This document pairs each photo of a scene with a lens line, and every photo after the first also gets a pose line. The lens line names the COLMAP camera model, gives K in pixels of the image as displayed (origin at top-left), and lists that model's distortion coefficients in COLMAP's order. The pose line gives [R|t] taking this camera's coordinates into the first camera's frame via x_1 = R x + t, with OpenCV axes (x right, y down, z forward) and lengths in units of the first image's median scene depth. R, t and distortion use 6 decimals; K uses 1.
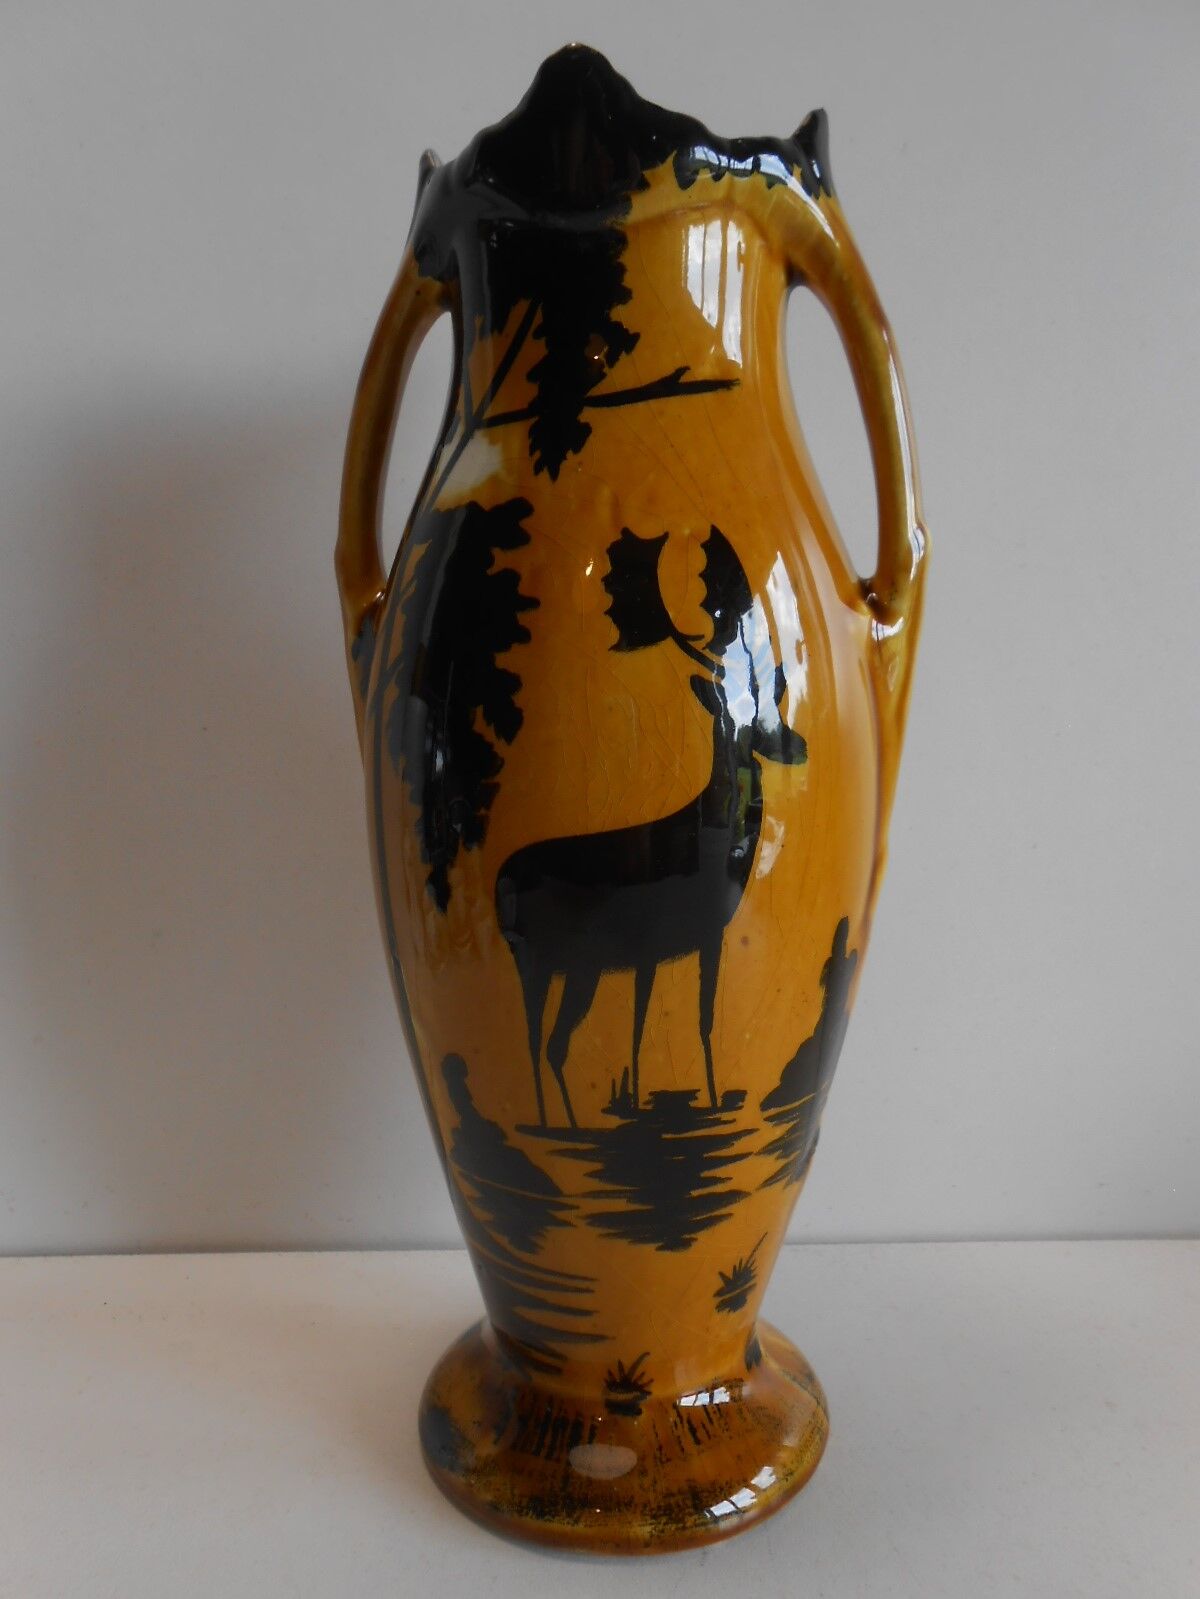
lens RADIAL K [[1245.3, 0, 600.0], [0, 1245.3, 799.5], [0, 0, 1]] dist [0.003447, 0.011586]
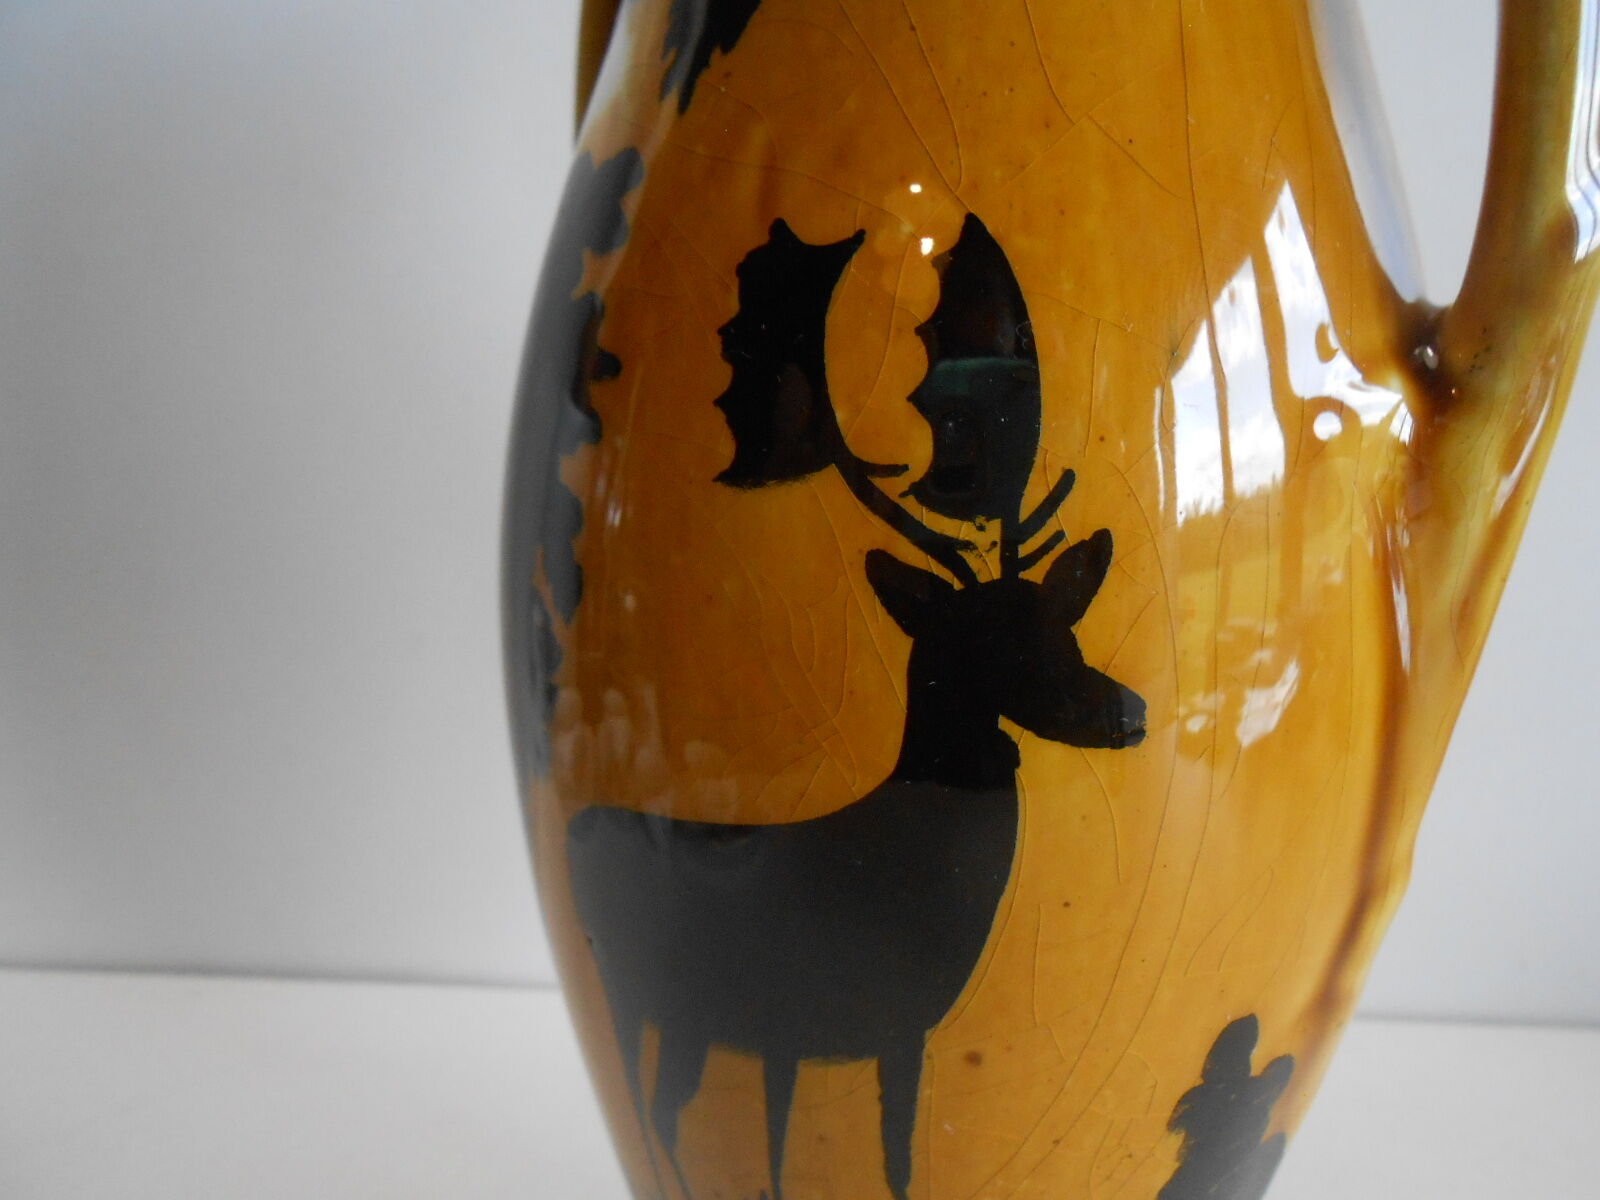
lens RADIAL K [[1246.1, 0, 800.0], [0, 1246.1, 600.0], [0, 0, 1]] dist [0.003447, 0.011586]
pose [[0.897586, 0.147099, -0.415572, 0.220354], [-0.073018, 0.979274, 0.188922, -0.149572], [0.434749, -0.139229, 0.889724, 0.504922]]
